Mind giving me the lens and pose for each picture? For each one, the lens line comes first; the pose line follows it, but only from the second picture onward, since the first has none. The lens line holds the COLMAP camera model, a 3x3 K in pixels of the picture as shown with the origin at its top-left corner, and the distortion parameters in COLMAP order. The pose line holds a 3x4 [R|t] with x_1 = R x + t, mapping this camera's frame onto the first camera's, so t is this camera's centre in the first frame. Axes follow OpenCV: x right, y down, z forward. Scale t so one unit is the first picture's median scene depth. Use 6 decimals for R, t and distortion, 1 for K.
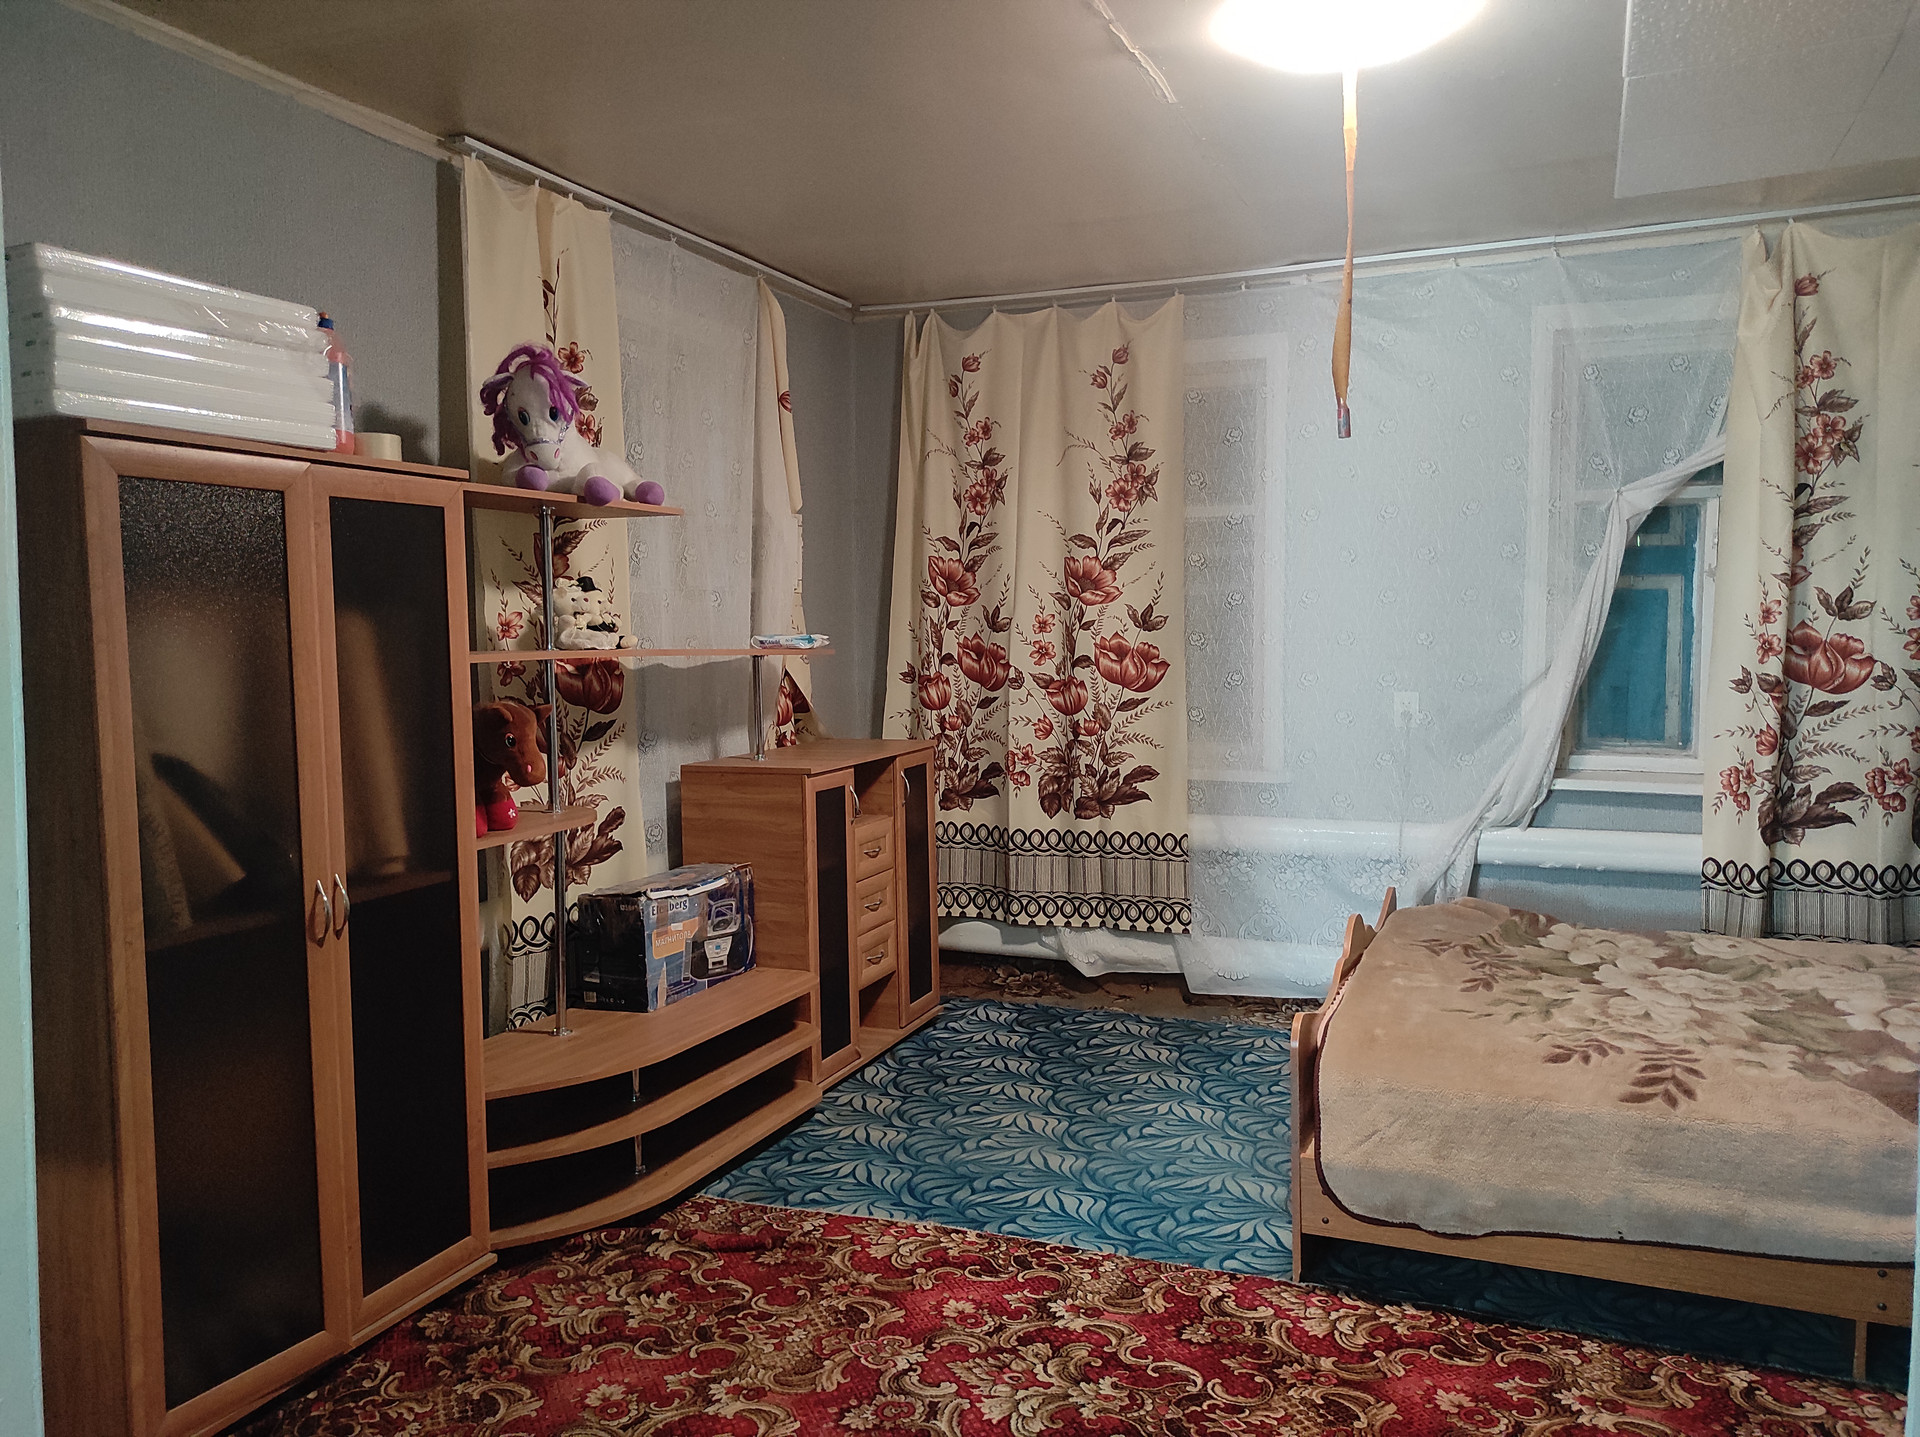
lens RADIAL K [[1426.4, 0, 965.2], [0, 1426.4, 713.1], [0, 0, 1]] dist [0.063115, -0.066036]
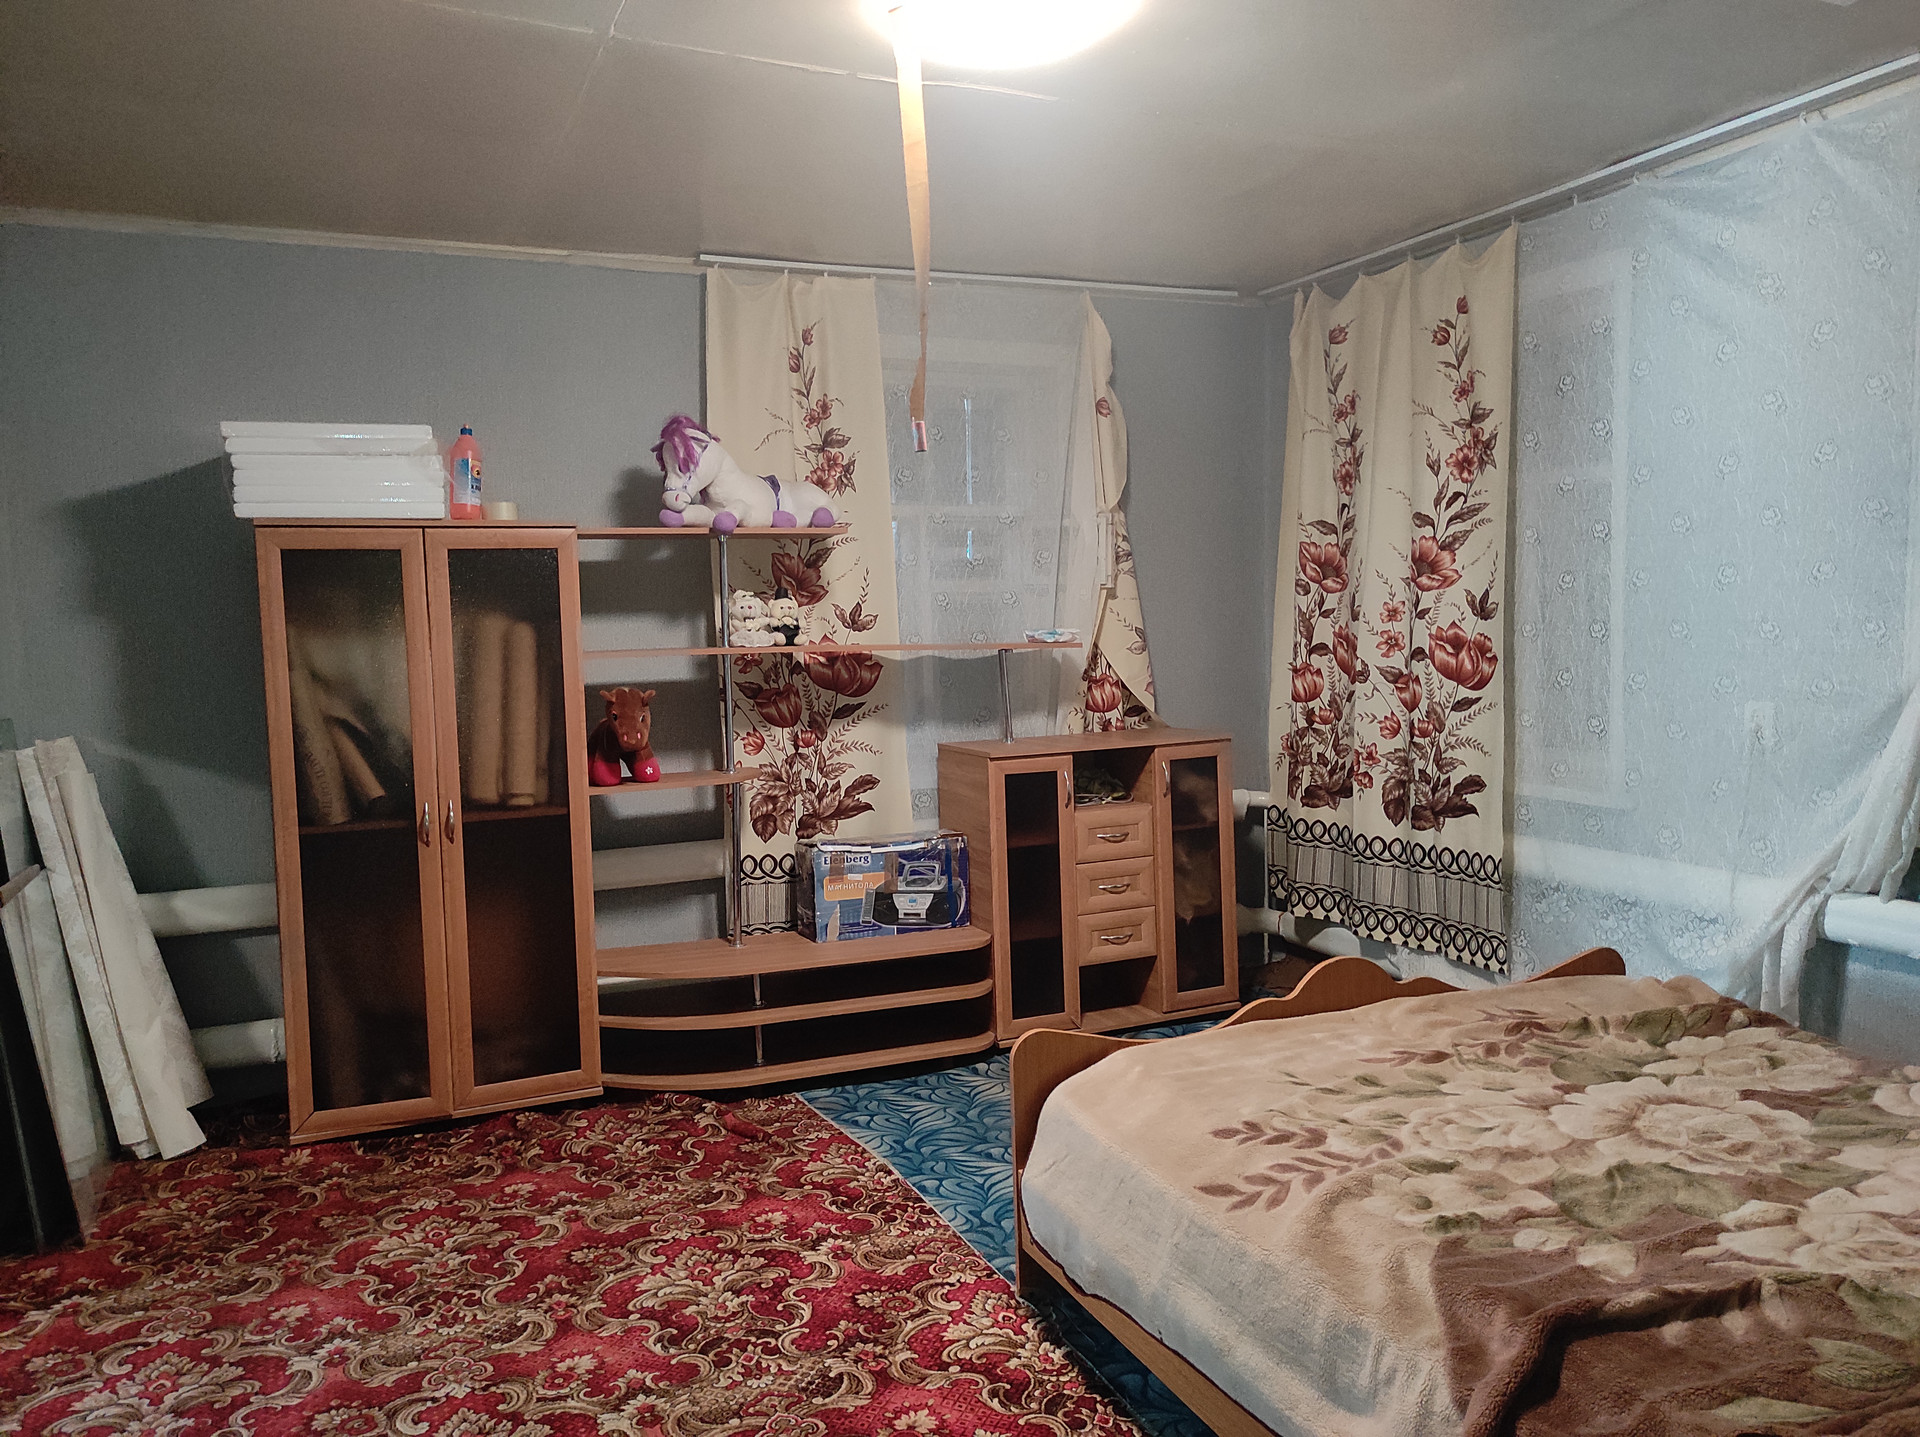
lens RADIAL K [[1426.4, 0, 965.2], [0, 1426.4, 713.1], [0, 0, 1]] dist [0.063115, -0.066036]
pose [[0.713904, 0.041220, -0.699030, 0.599457], [-0.025386, 0.999133, 0.032990, -0.025502], [0.699783, -0.005806, 0.714331, 0.184545]]
